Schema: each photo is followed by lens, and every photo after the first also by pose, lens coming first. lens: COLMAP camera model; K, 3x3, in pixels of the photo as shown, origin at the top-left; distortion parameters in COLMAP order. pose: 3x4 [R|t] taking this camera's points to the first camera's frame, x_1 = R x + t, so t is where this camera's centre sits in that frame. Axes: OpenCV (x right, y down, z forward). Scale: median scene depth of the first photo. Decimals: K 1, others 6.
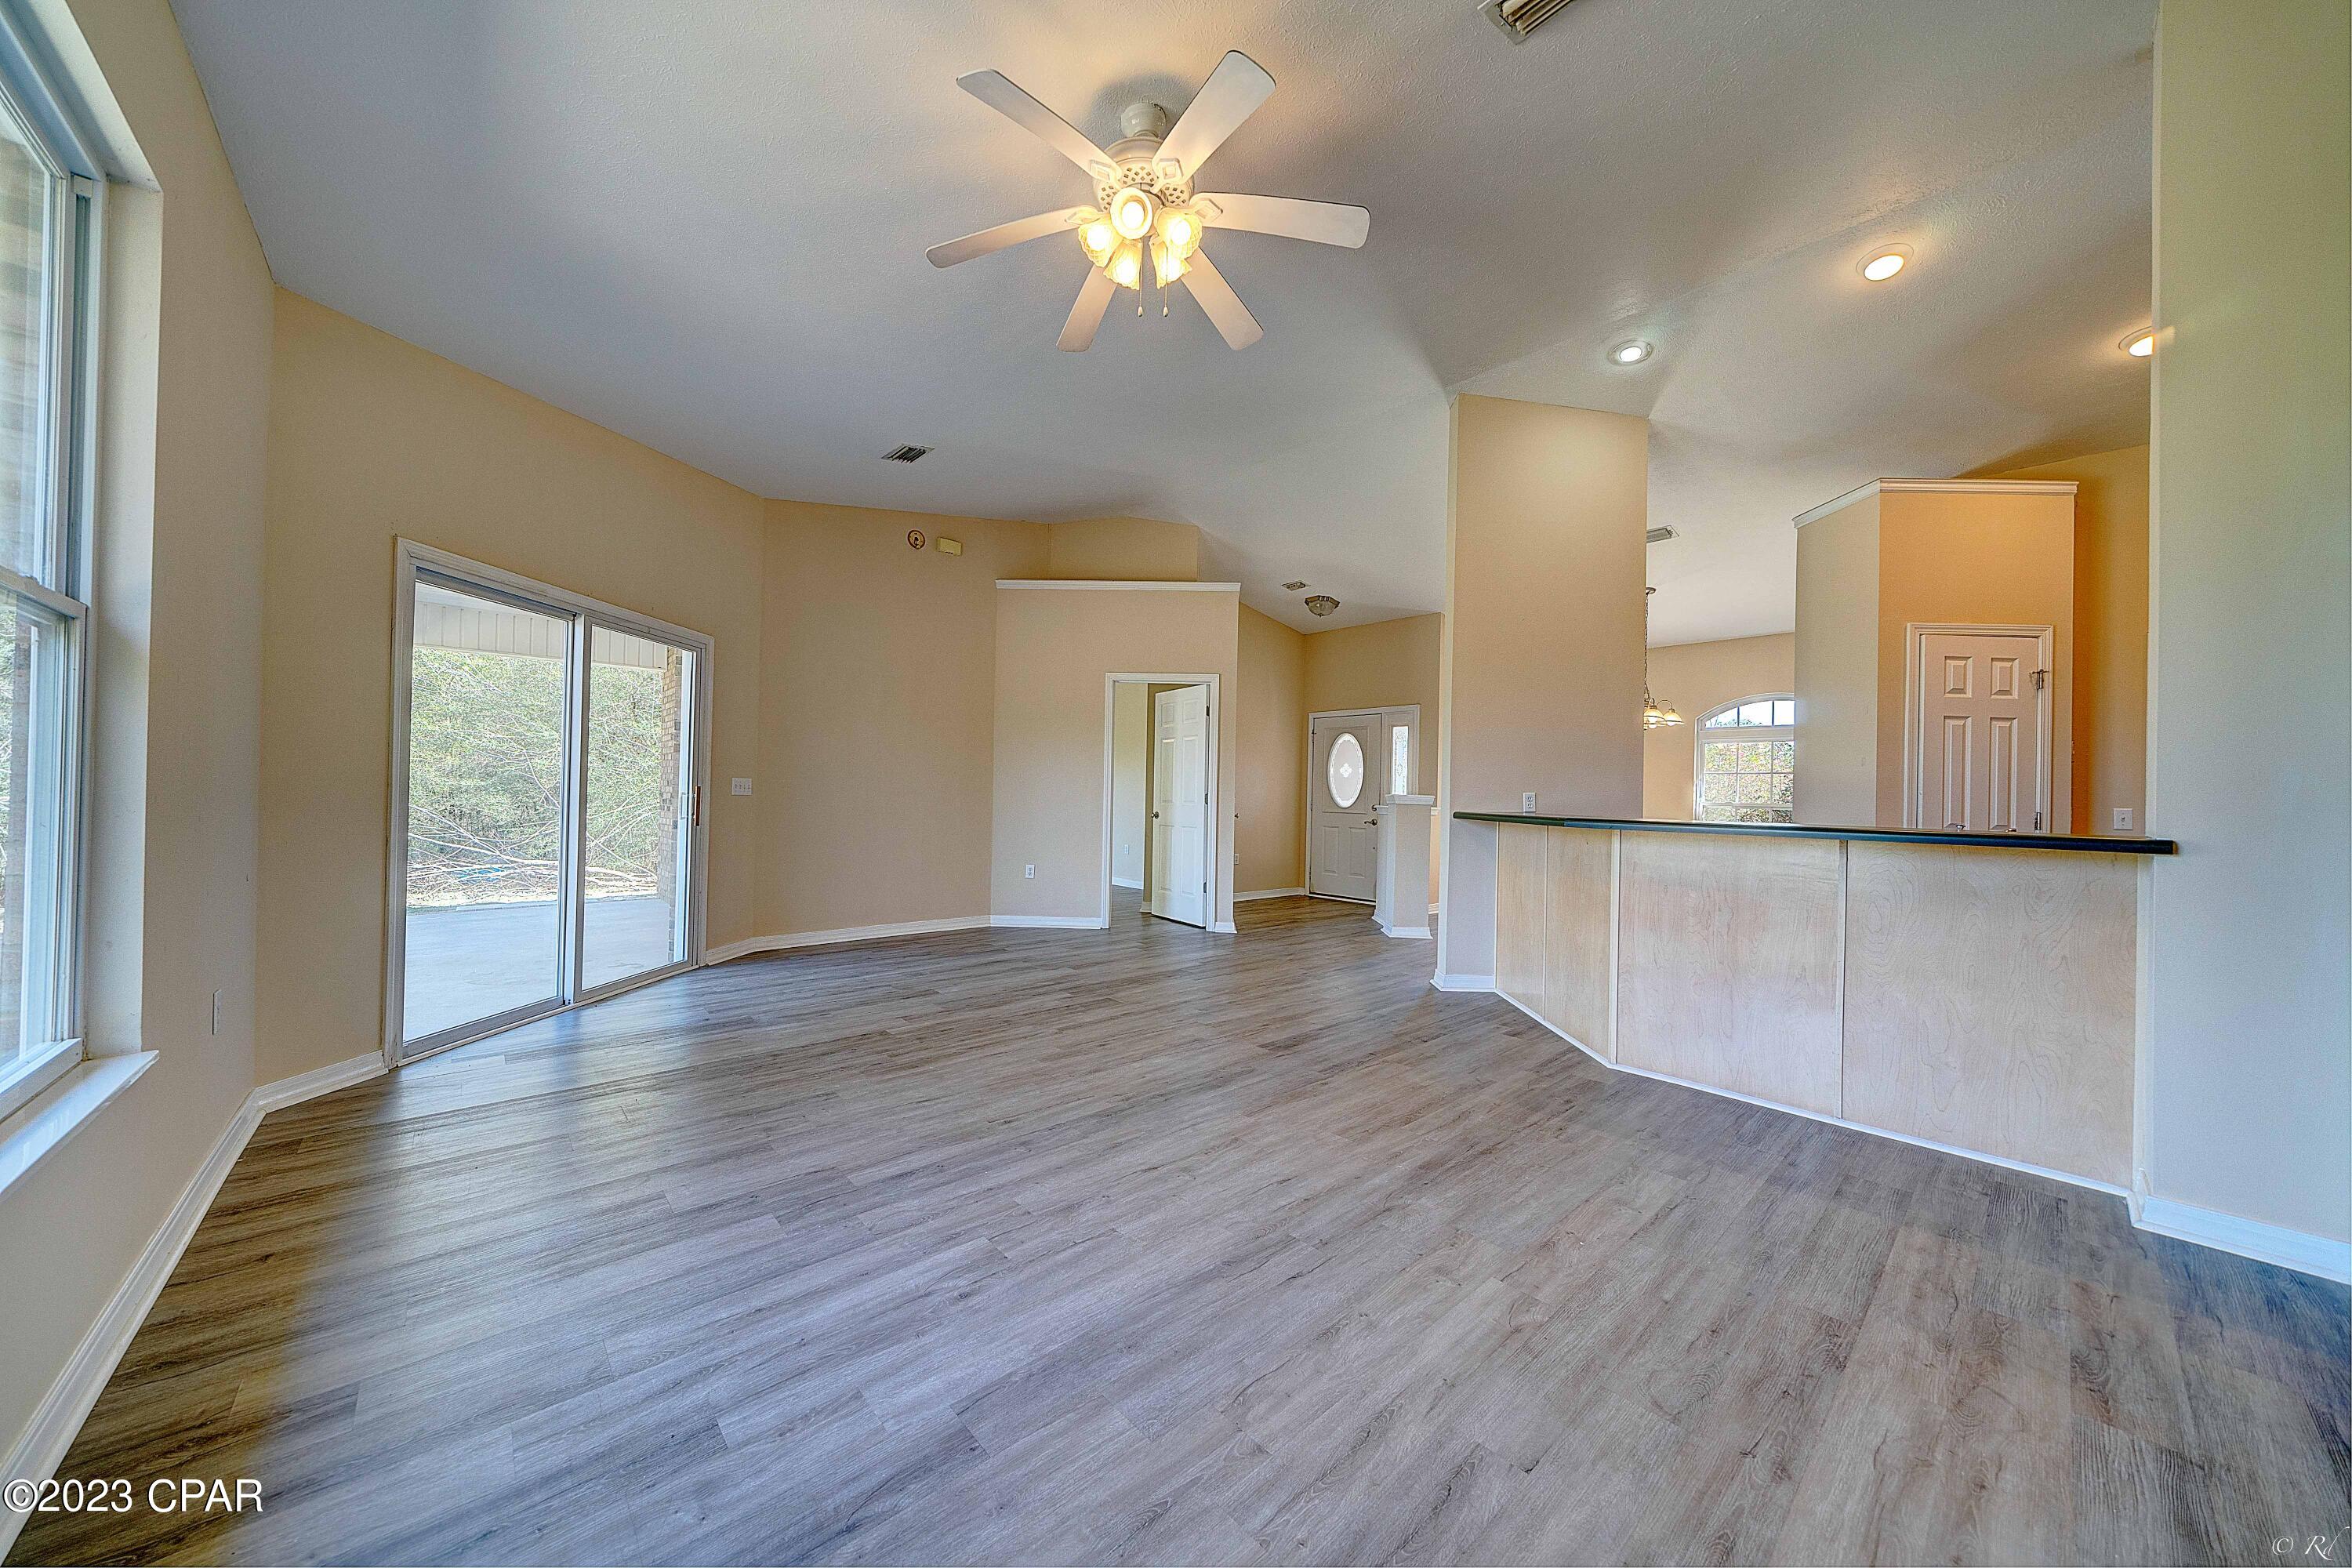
lens RADIAL K [[800.4, 0, 1170.5], [0, 800.4, 784.8], [0, 0, 1]] dist [-0.000947, -0.000219]
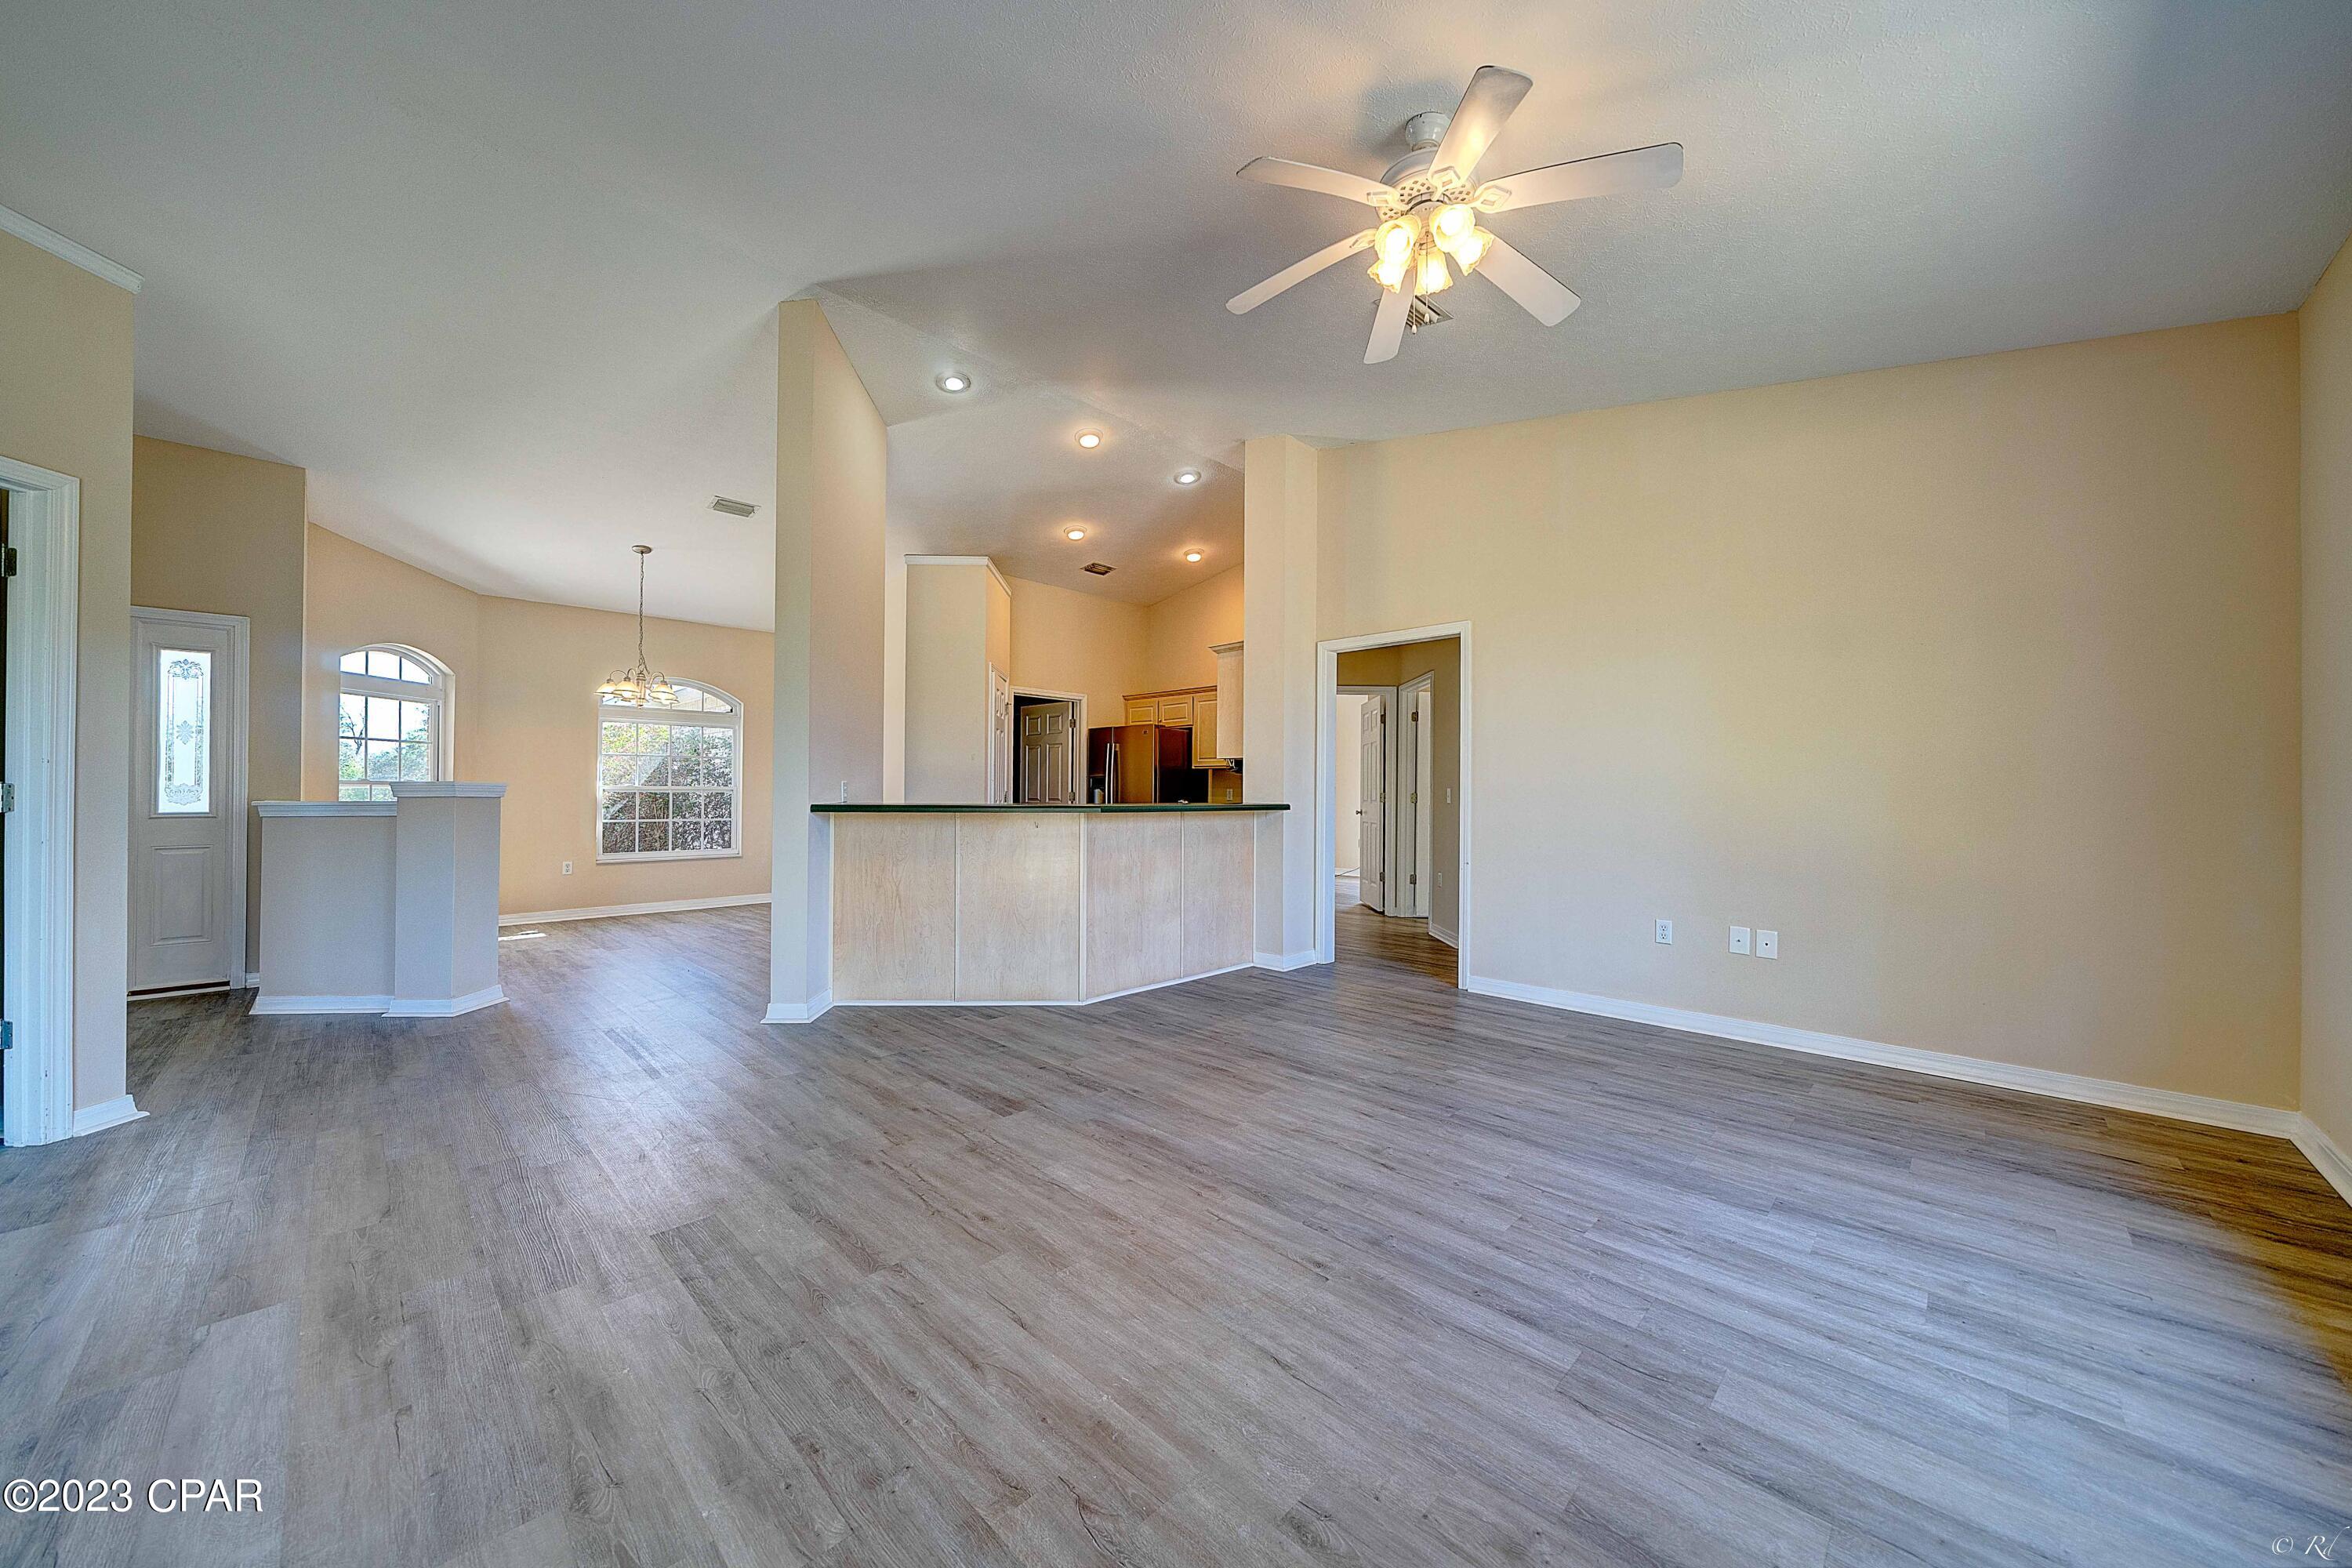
lens RADIAL K [[800.4, 0, 1170.5], [0, 800.4, 784.8], [0, 0, 1]] dist [-0.000947, -0.000219]
pose [[-0.051318, -0.013384, 0.998593, -0.993271], [-0.019786, 0.999728, 0.012382, -0.019352], [-0.998486, -0.019123, -0.051569, 1.284859]]
